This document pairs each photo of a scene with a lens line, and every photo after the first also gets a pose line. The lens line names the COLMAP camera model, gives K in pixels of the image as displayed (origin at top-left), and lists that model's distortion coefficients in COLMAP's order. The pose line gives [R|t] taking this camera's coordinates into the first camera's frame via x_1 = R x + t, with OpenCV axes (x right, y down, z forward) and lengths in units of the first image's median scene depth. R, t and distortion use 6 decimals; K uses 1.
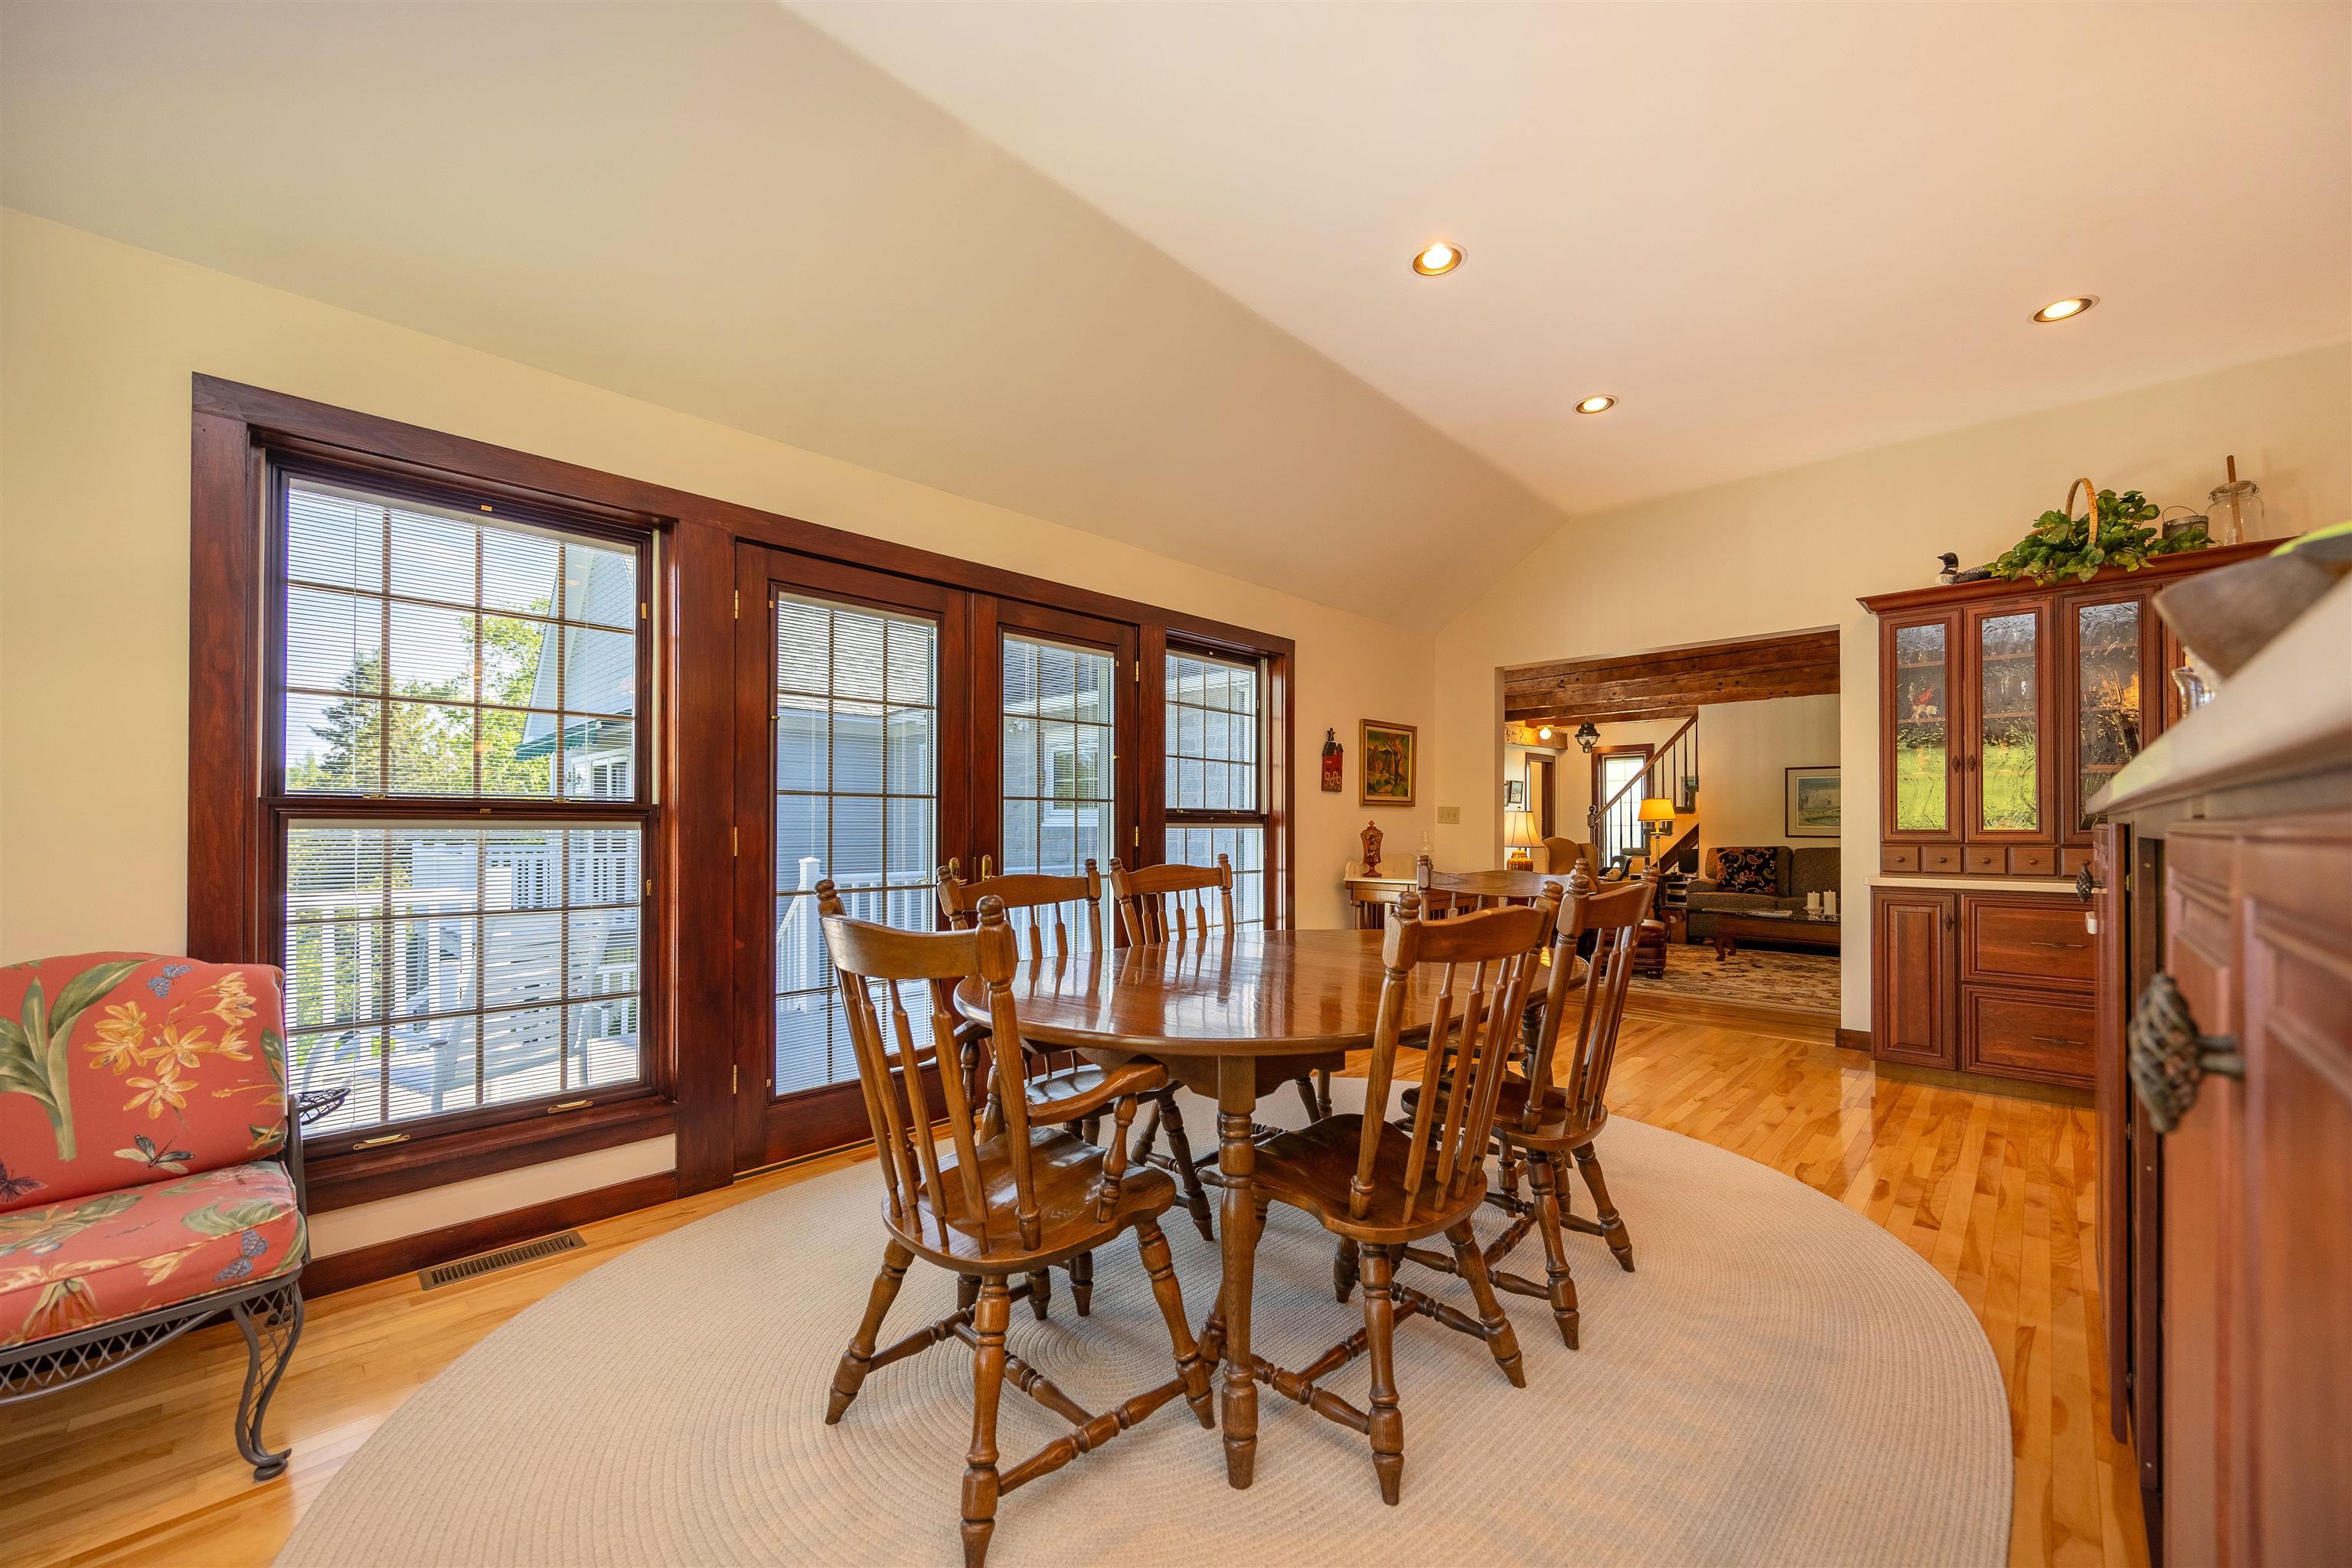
lens RADIAL K [[927.7, 0, 1198.2], [0, 927.7, 831.5], [0, 0, 1]] dist [0.000749, -0.000033]
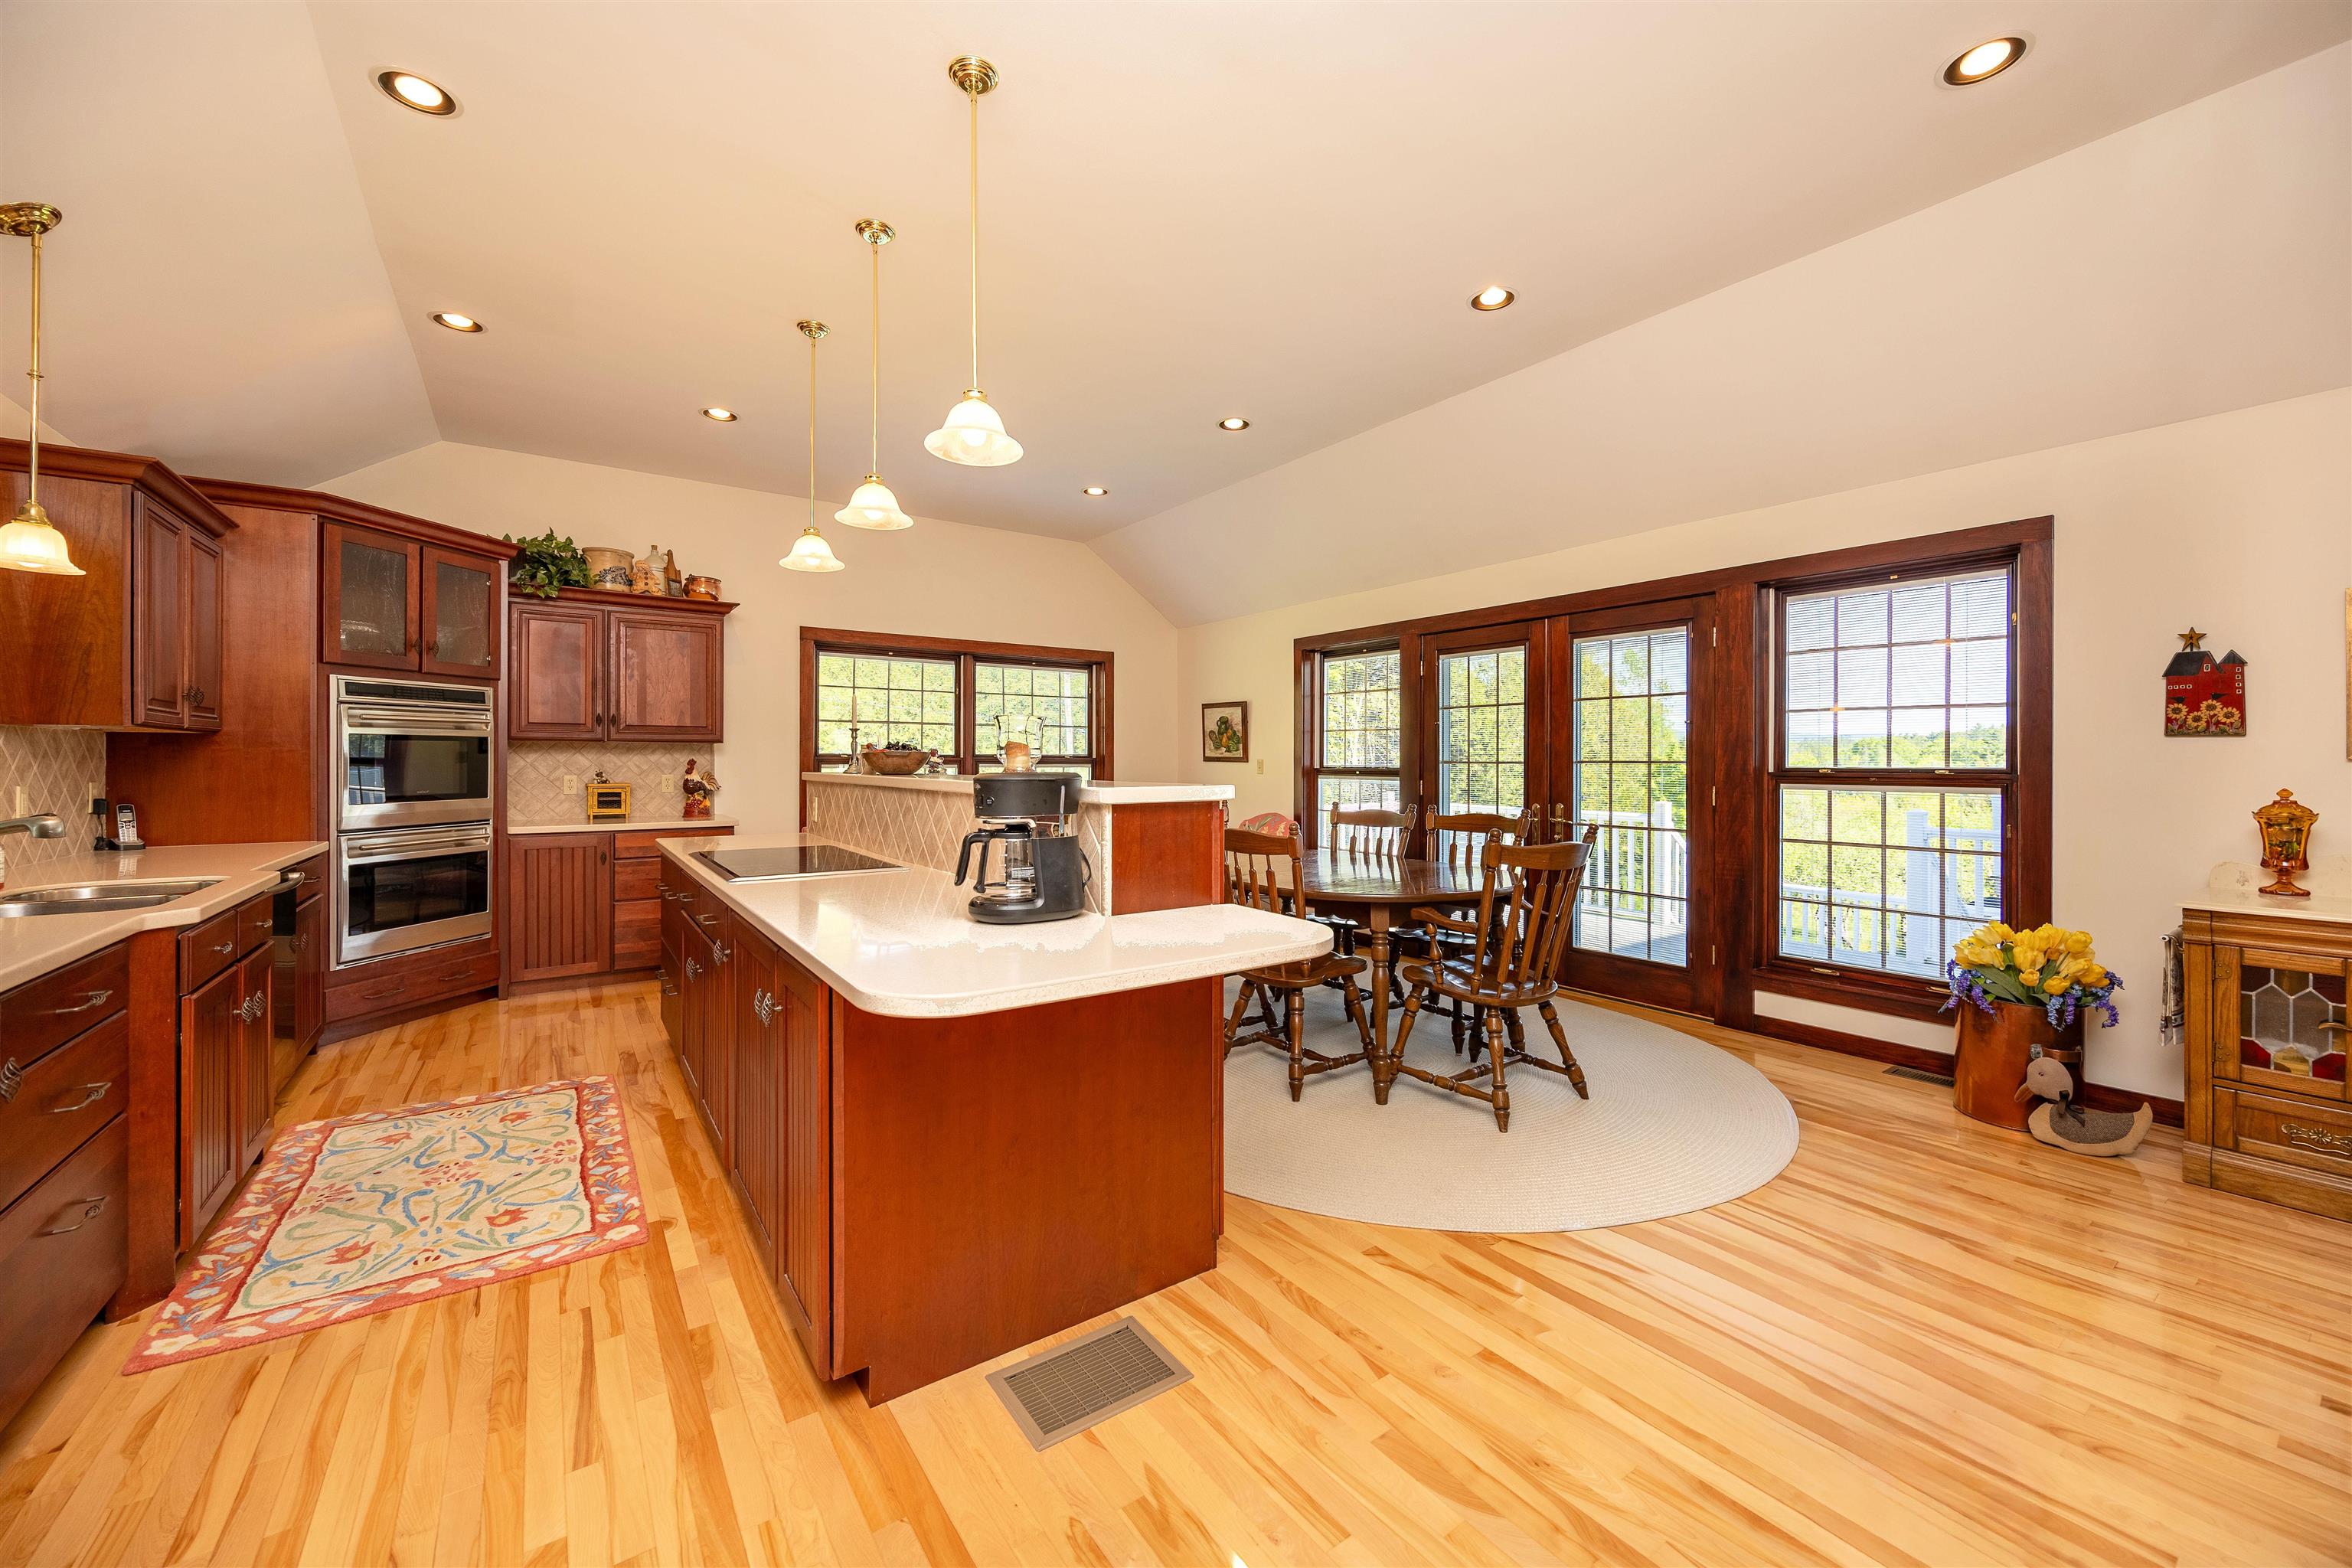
lens RADIAL K [[914.3, 0, 1184.9], [0, 914.3, 760.5], [0, 0, 1]] dist [-0.001507, -0.000692]
pose [[-0.204088, 0.000927, -0.978952, 0.967189], [-0.003343, 0.999993, 0.001643, -0.031044], [0.978947, 0.003608, -0.204084, 0.571966]]
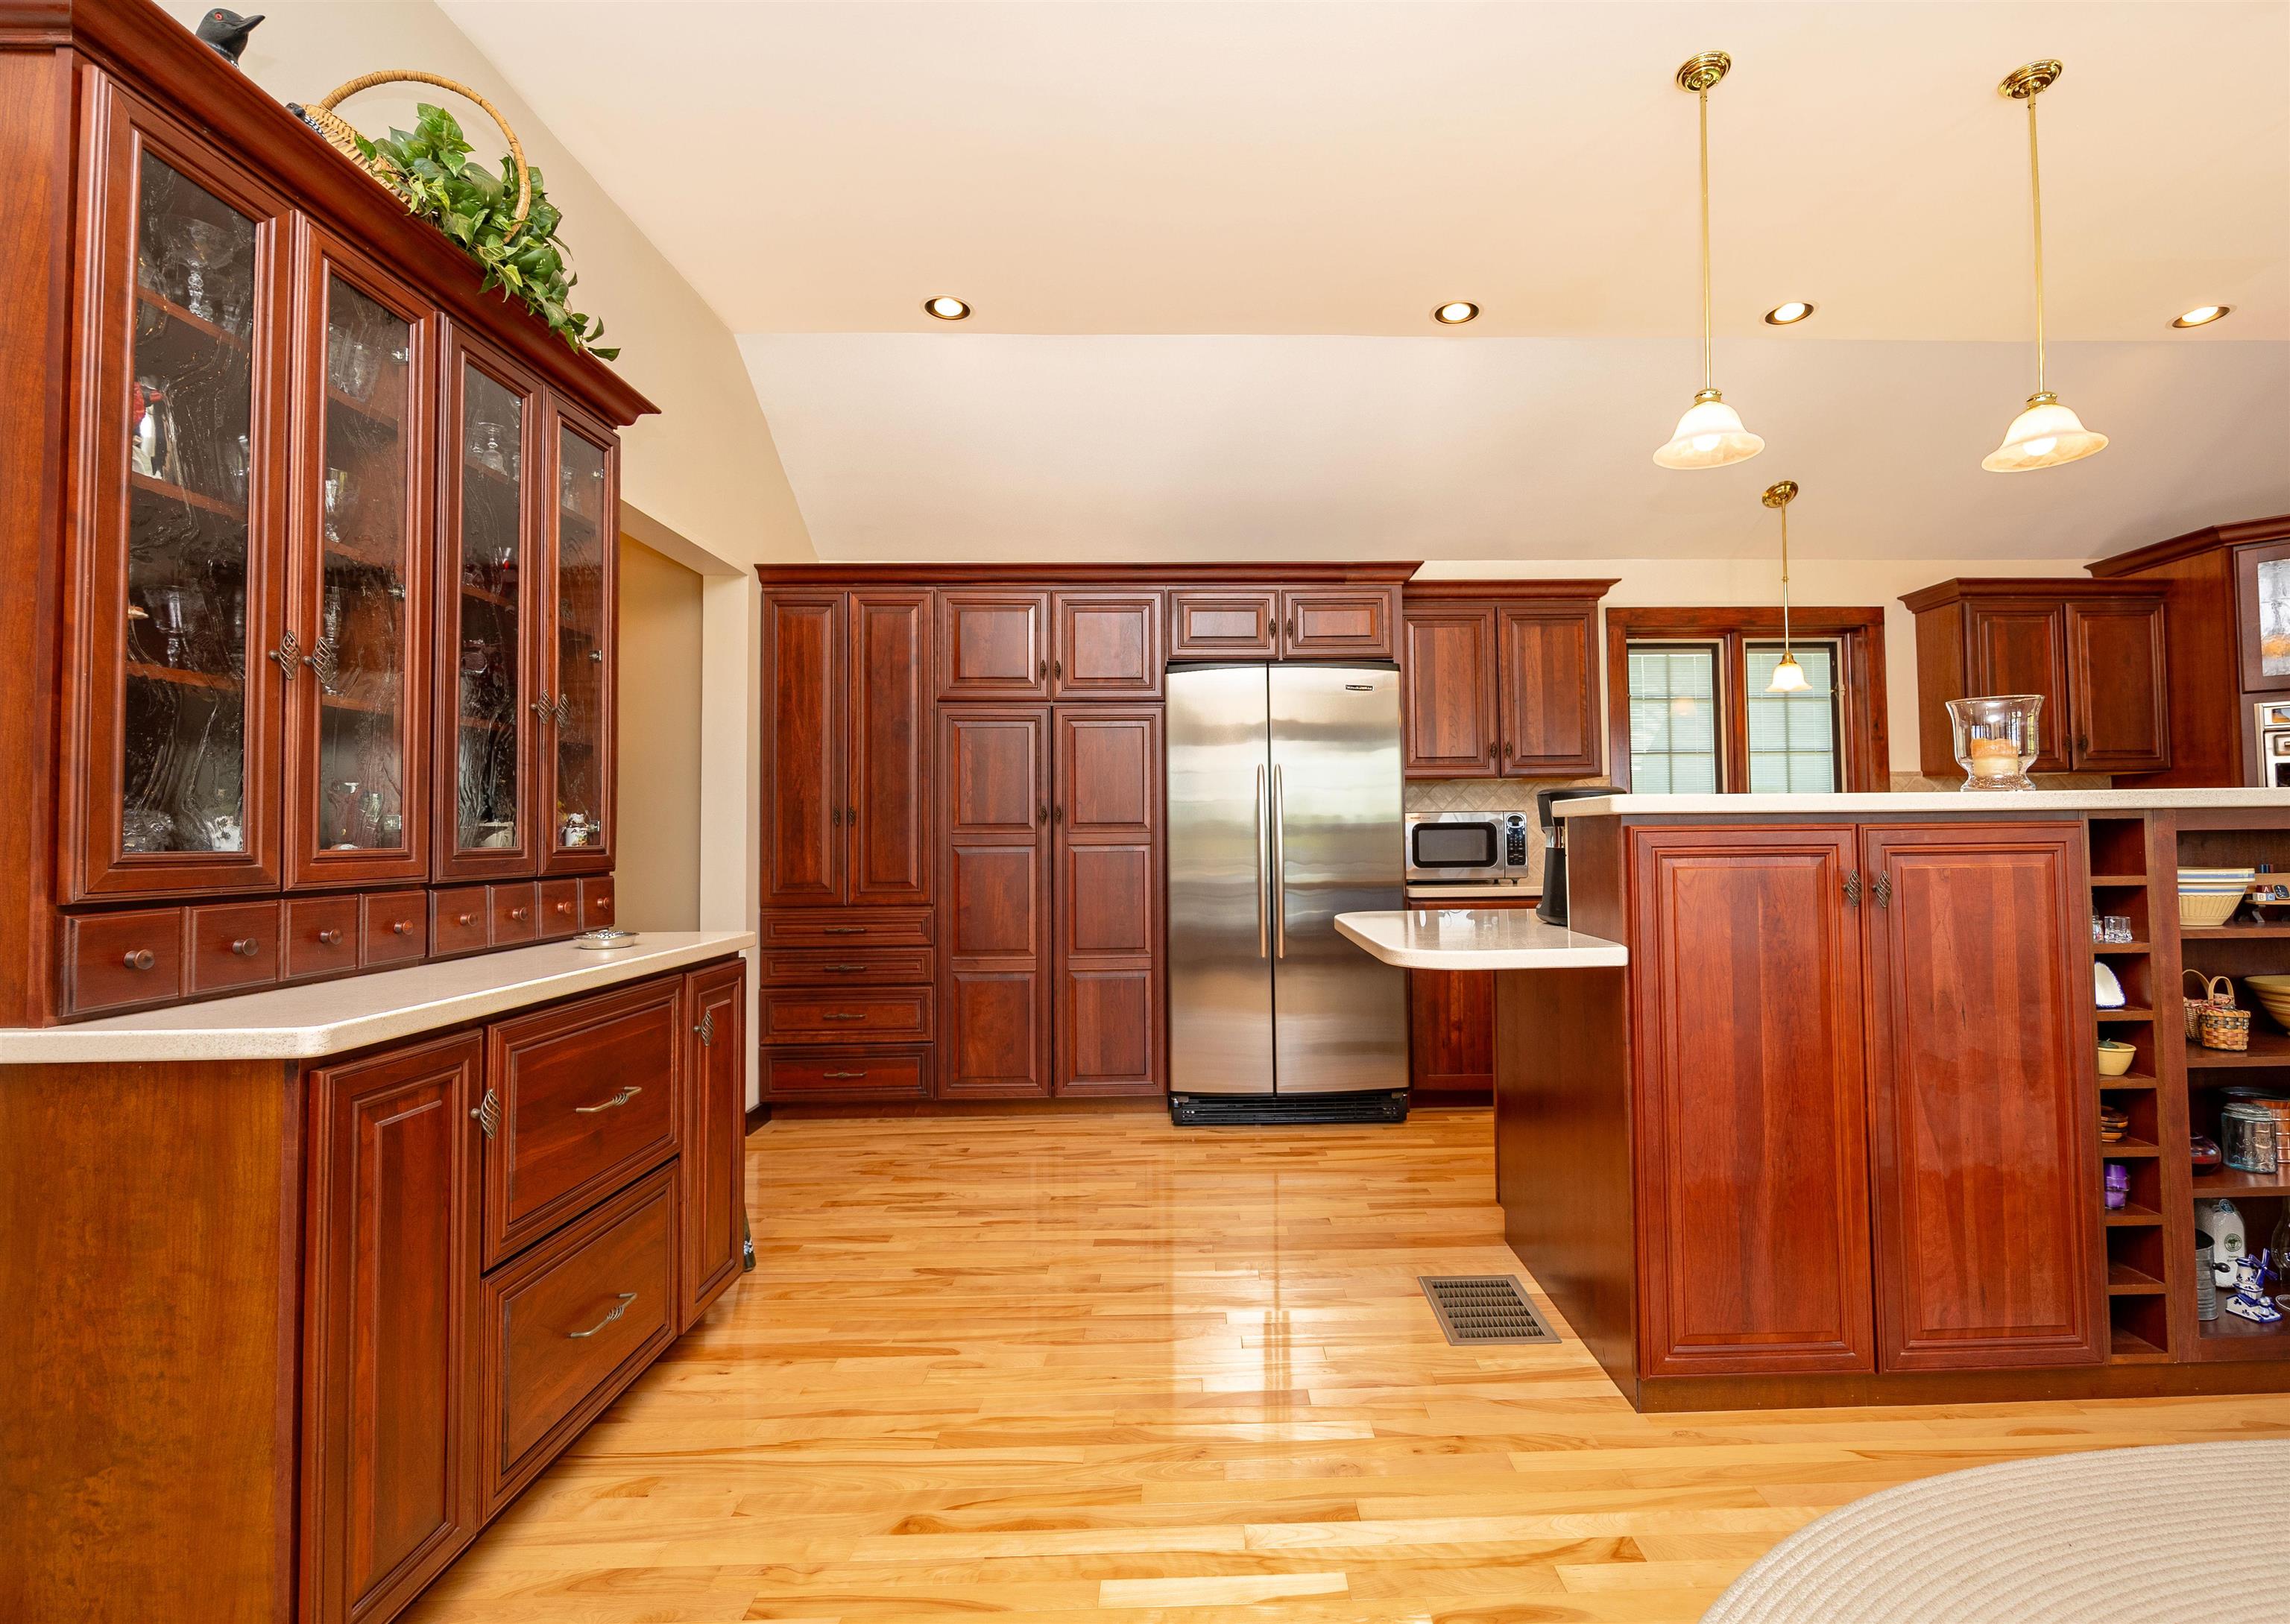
lens RADIAL K [[1026.7, 0, 1217.9], [0, 1026.7, 796.9], [0, 0, 1]] dist [-0.001862, -0.000462]
pose [[-0.692959, 0.035673, 0.720094, 0.285881], [0.013677, 0.999246, -0.036339, -0.003058], [-0.720847, -0.015333, -0.692924, 0.919067]]
